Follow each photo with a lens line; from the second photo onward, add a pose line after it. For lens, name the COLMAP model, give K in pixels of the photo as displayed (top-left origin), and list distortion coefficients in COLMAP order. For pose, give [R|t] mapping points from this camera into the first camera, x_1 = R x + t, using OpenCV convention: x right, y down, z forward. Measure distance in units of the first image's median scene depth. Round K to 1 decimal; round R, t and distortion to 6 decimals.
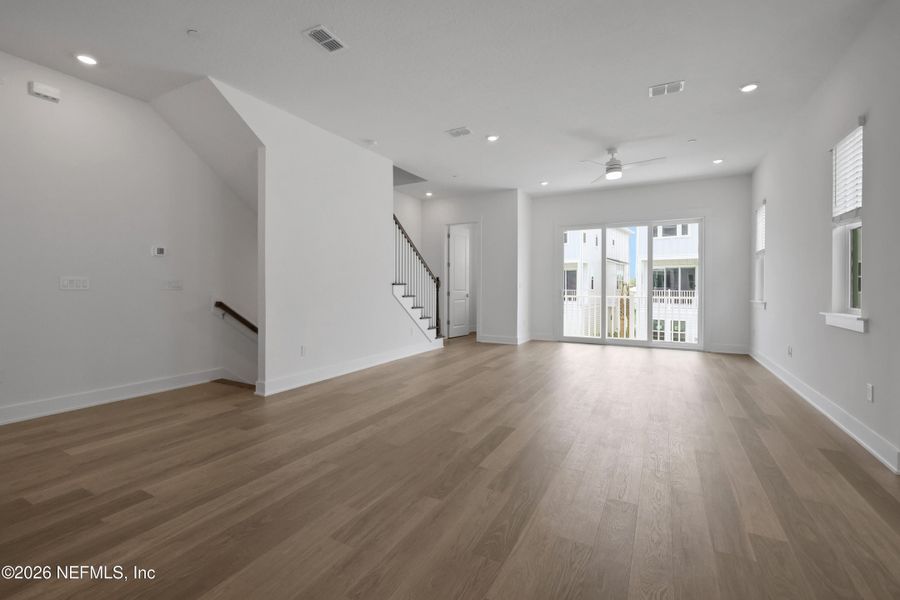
lens RADIAL K [[391.9, 0, 445.2], [0, 391.9, 287.1], [0, 0, 1]] dist [0.000768, -0.000004]
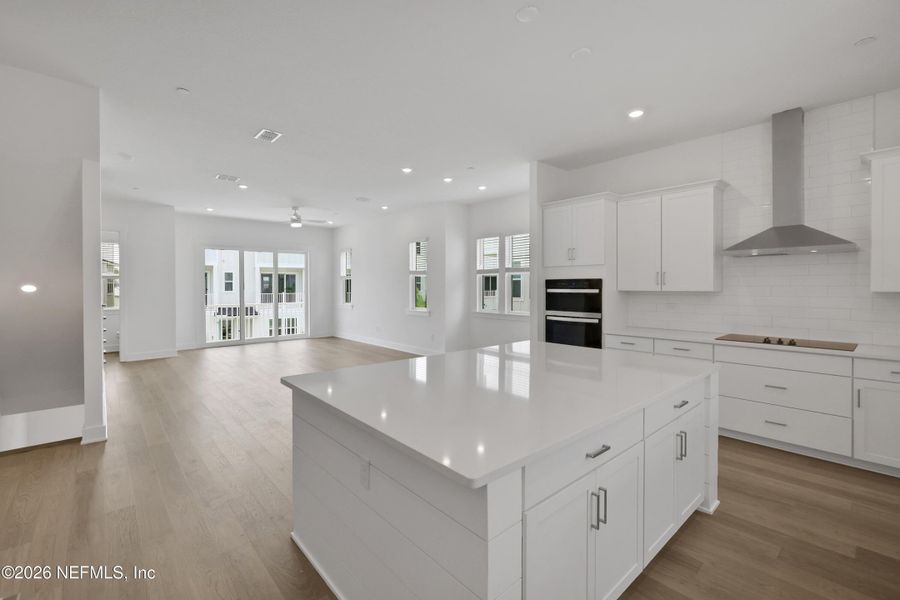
lens RADIAL K [[390.2, 0, 452.2], [0, 390.2, 288.9], [0, 0, 1]] dist [0.000061, -0.000082]
pose [[0.313844, -0.008098, 0.949440, -0.630885], [0.000663, 0.999965, 0.008310, -0.044540], [-0.949474, -0.001979, 0.313838, -0.014984]]
